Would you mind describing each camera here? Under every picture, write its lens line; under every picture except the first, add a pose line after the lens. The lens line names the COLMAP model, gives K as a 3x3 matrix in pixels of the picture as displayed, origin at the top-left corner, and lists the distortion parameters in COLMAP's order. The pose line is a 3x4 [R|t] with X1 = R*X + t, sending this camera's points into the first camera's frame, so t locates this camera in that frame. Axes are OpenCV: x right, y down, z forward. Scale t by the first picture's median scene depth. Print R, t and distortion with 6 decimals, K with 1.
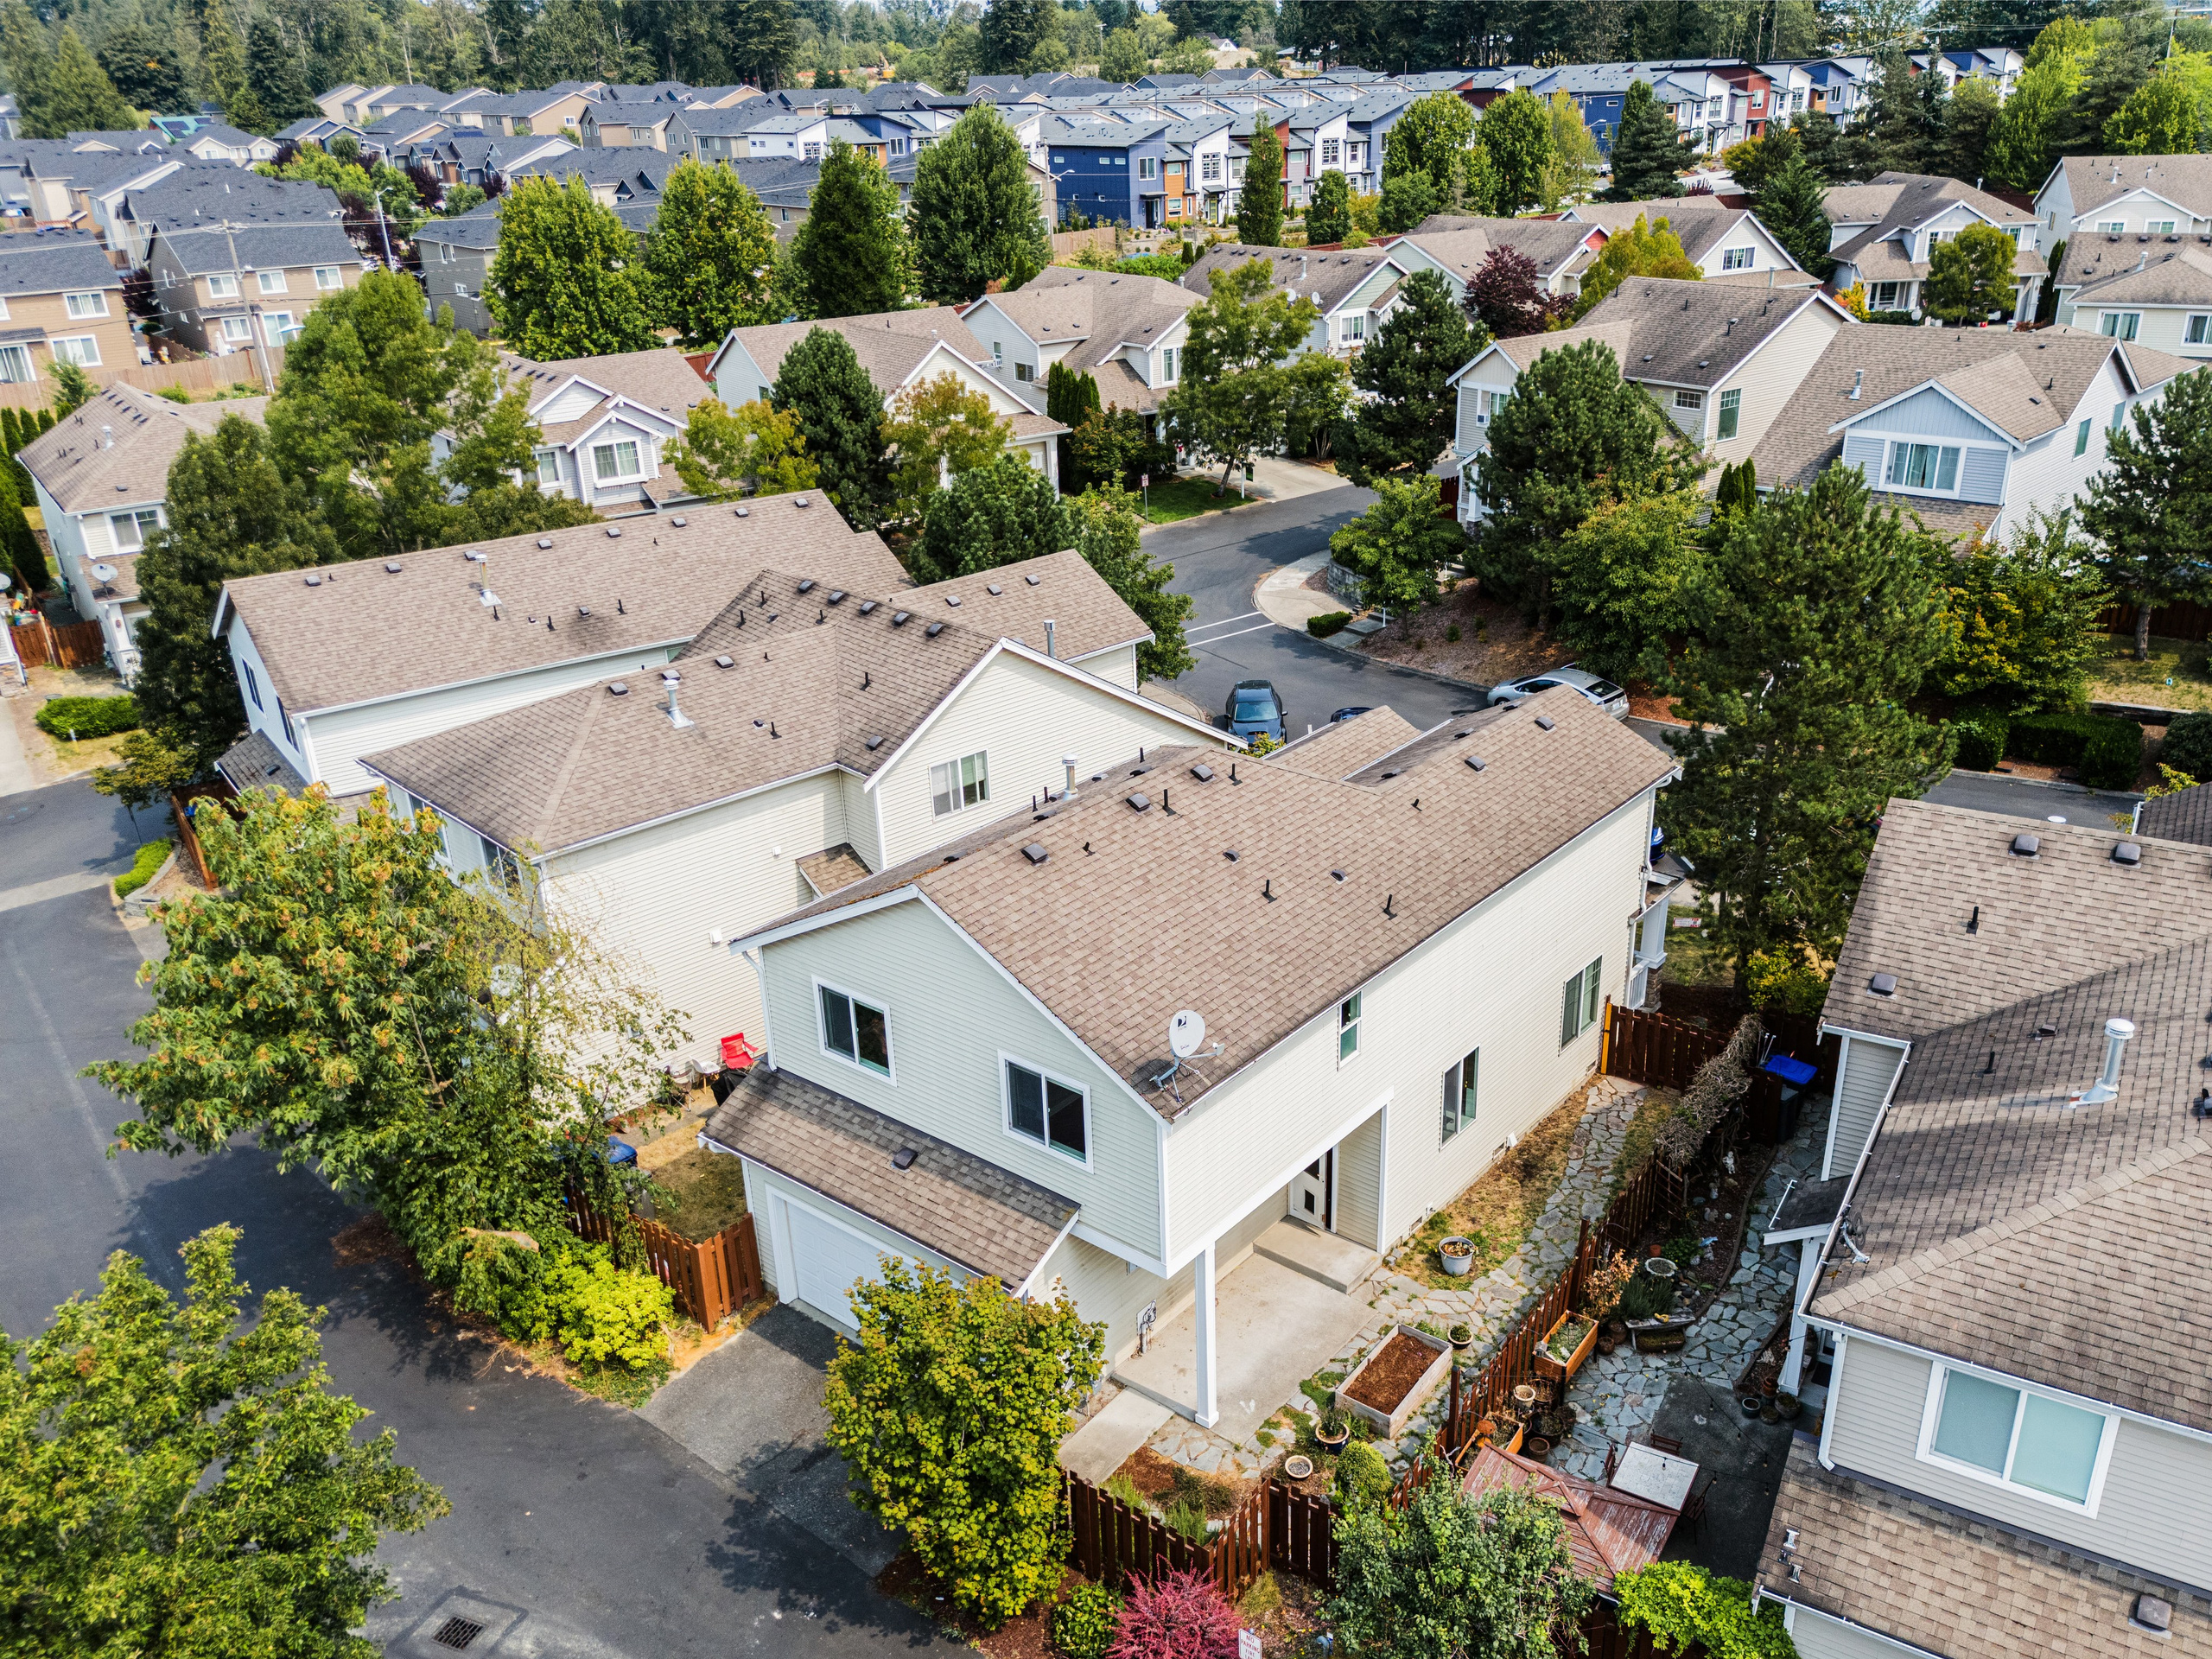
lens RADIAL K [[1679.5, 0, 1128.5], [0, 1679.5, 830.8], [0, 0, 1]] dist [0.066278, -0.054410]
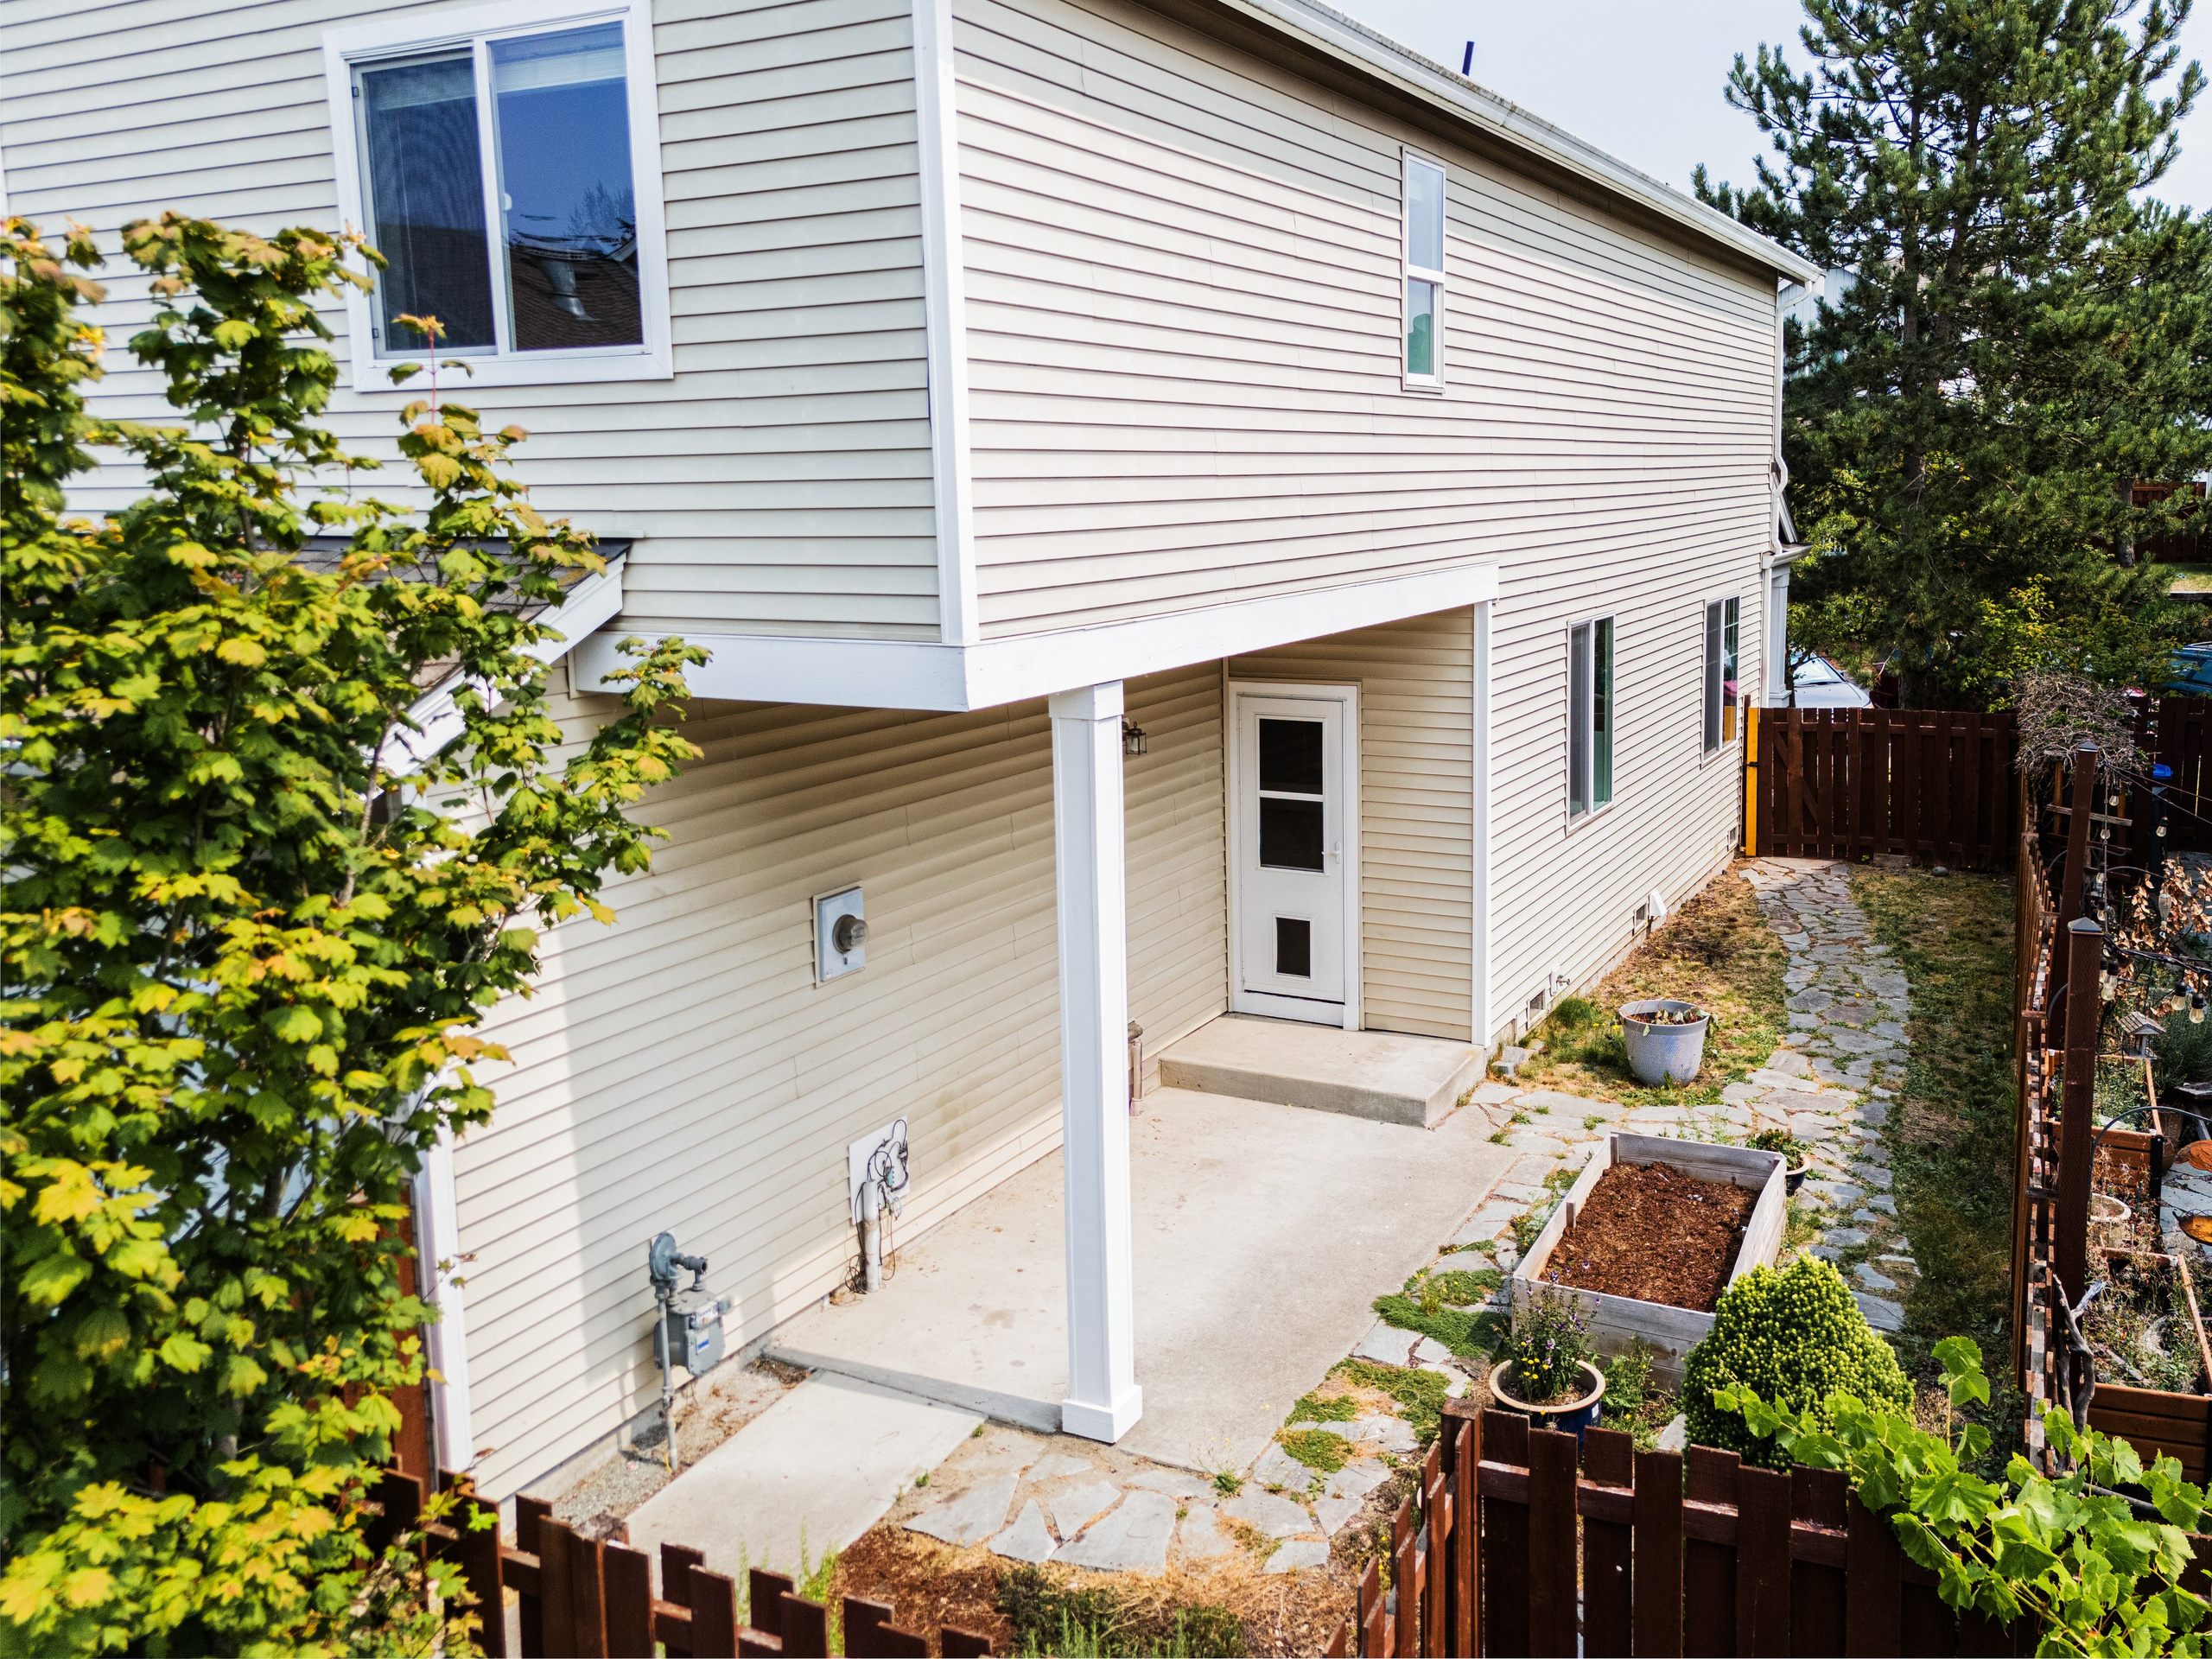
lens RADIAL K [[1760.7, 0, 1205.0], [0, 1760.7, 712.9], [0, 0, 1]] dist [0.061506, -0.057156]
pose [[0.977230, -0.015142, 0.211643, 0.001628], [0.072068, 0.961842, -0.263945, 0.314968], [-0.199570, 0.273188, 0.941031, 0.683805]]
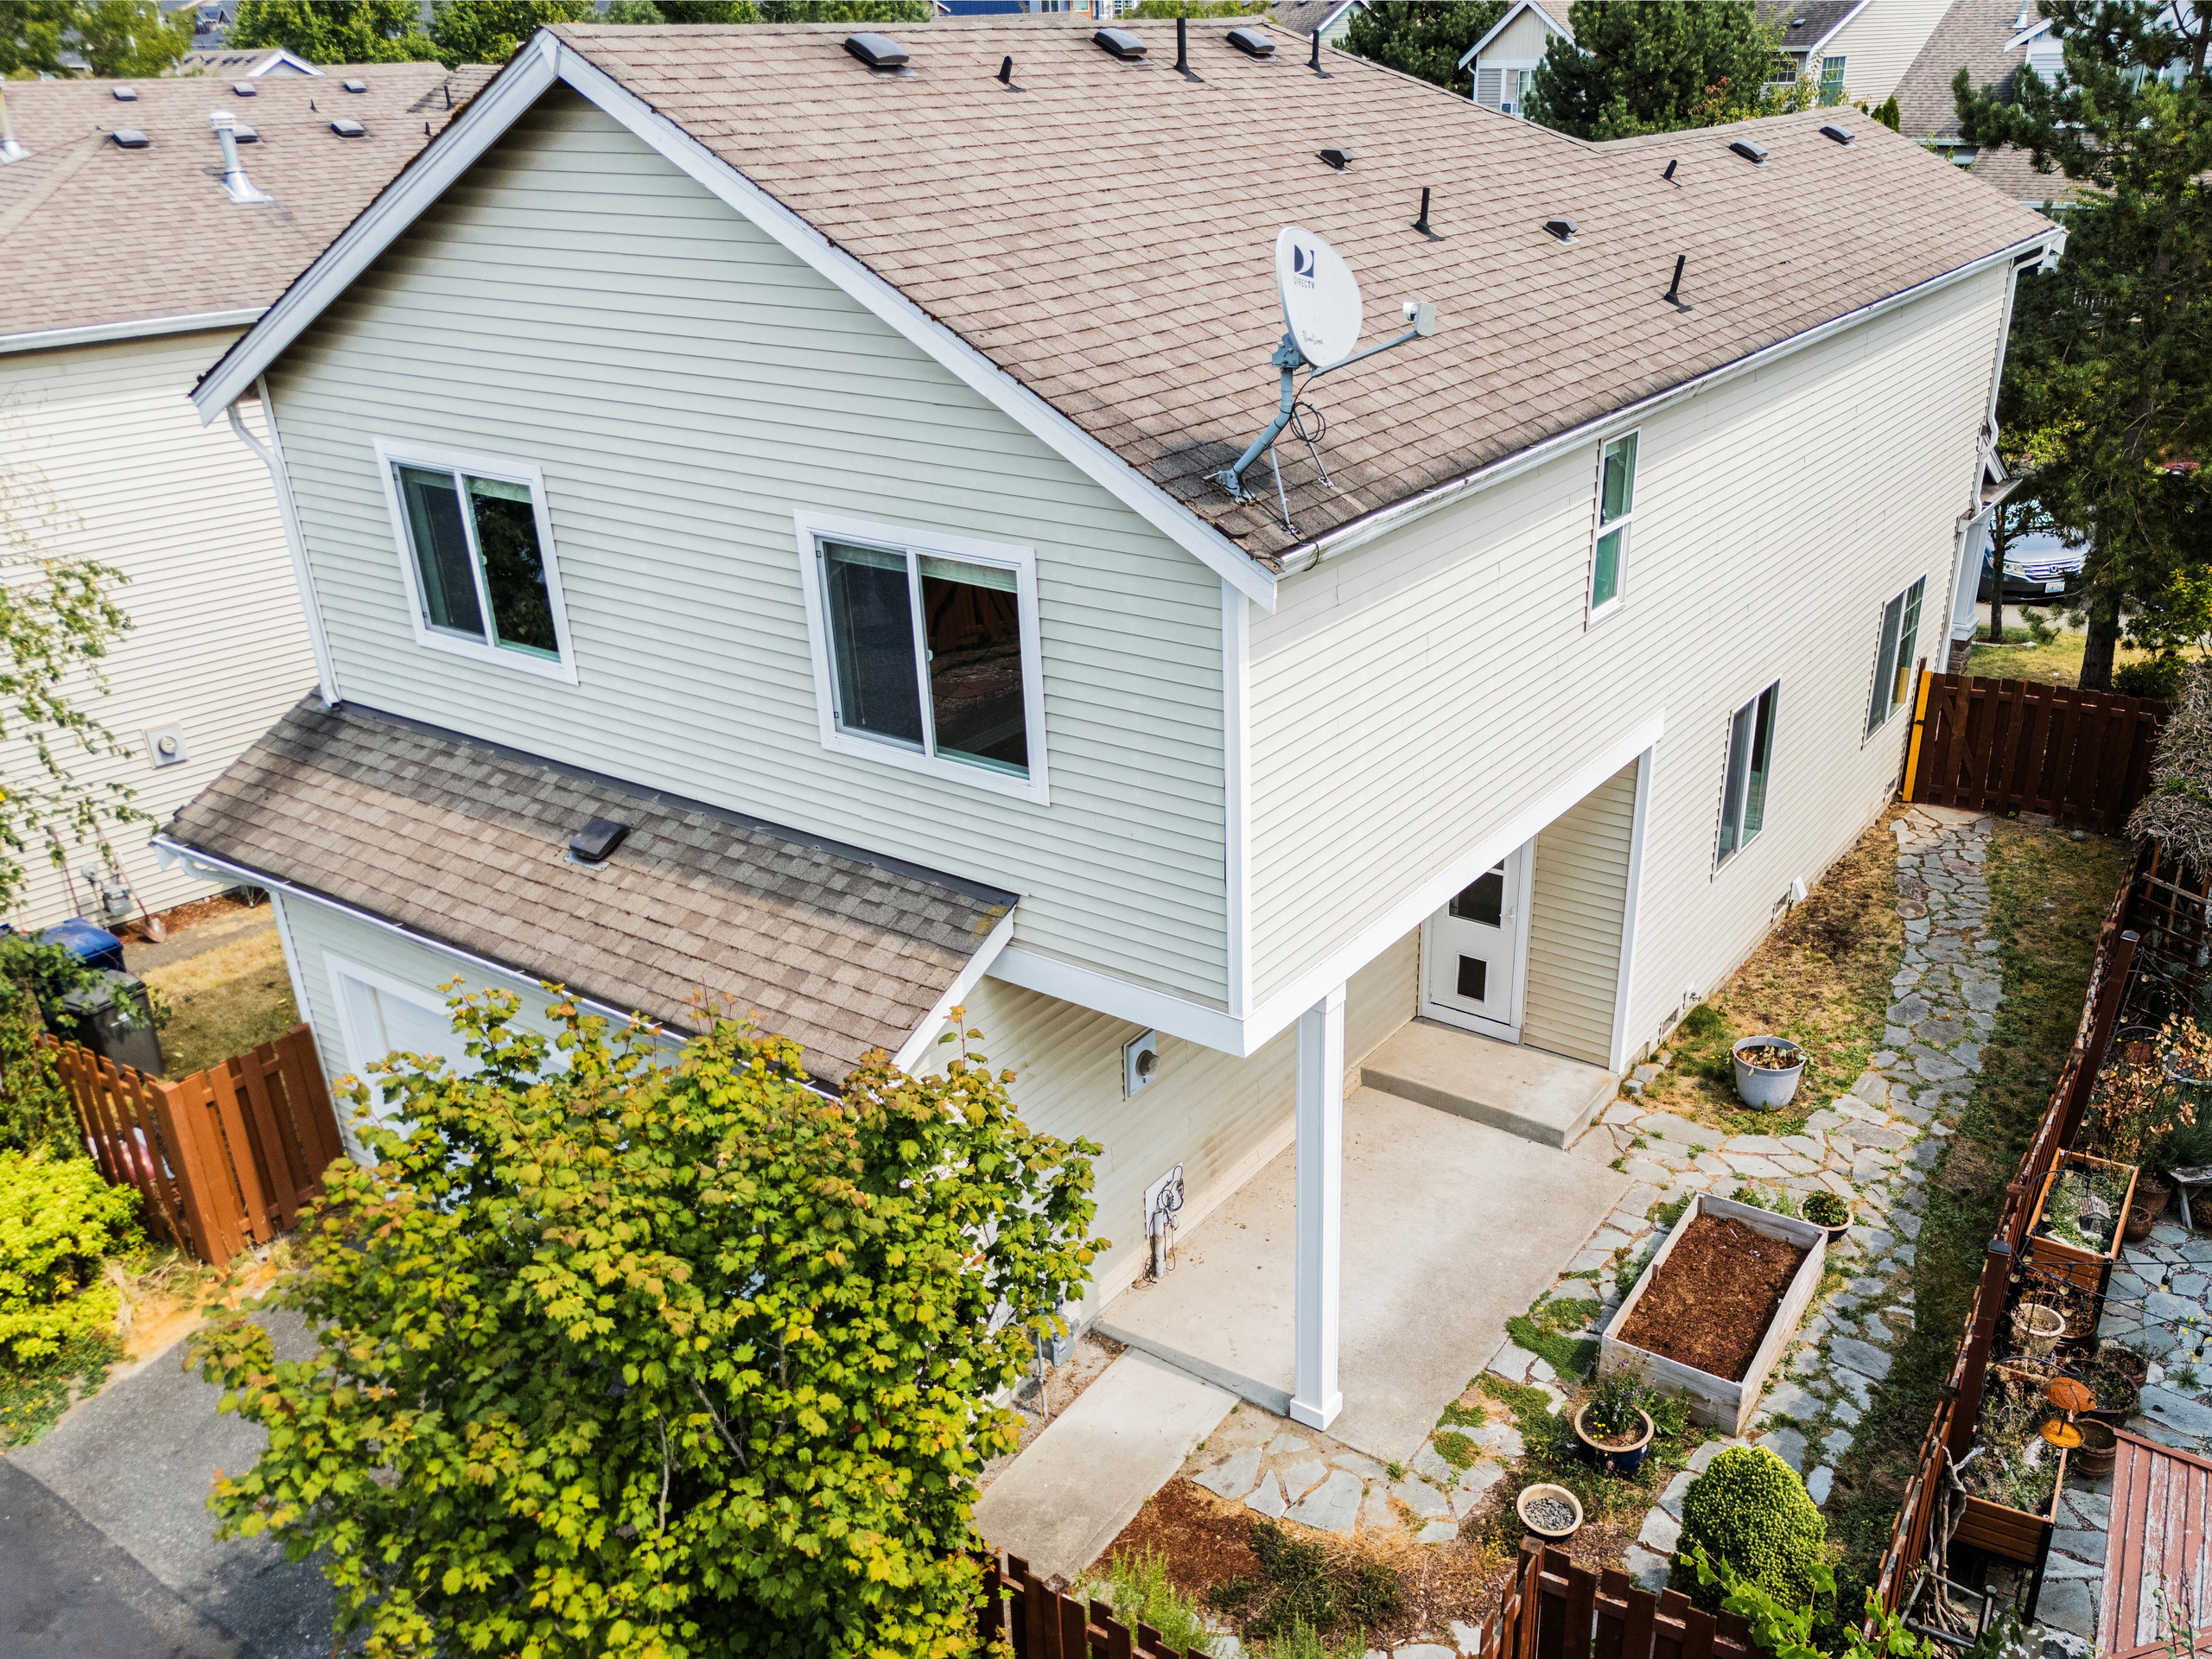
lens RADIAL K [[1765.7, 0, 1160.7], [0, 1765.7, 857.3], [0, 0, 1]] dist [0.065596, -0.080789]
pose [[0.997534, -0.024819, 0.065653, -0.020652], [0.023529, 0.999516, 0.020359, 0.194575], [-0.066127, -0.018764, 0.997635, 0.547007]]
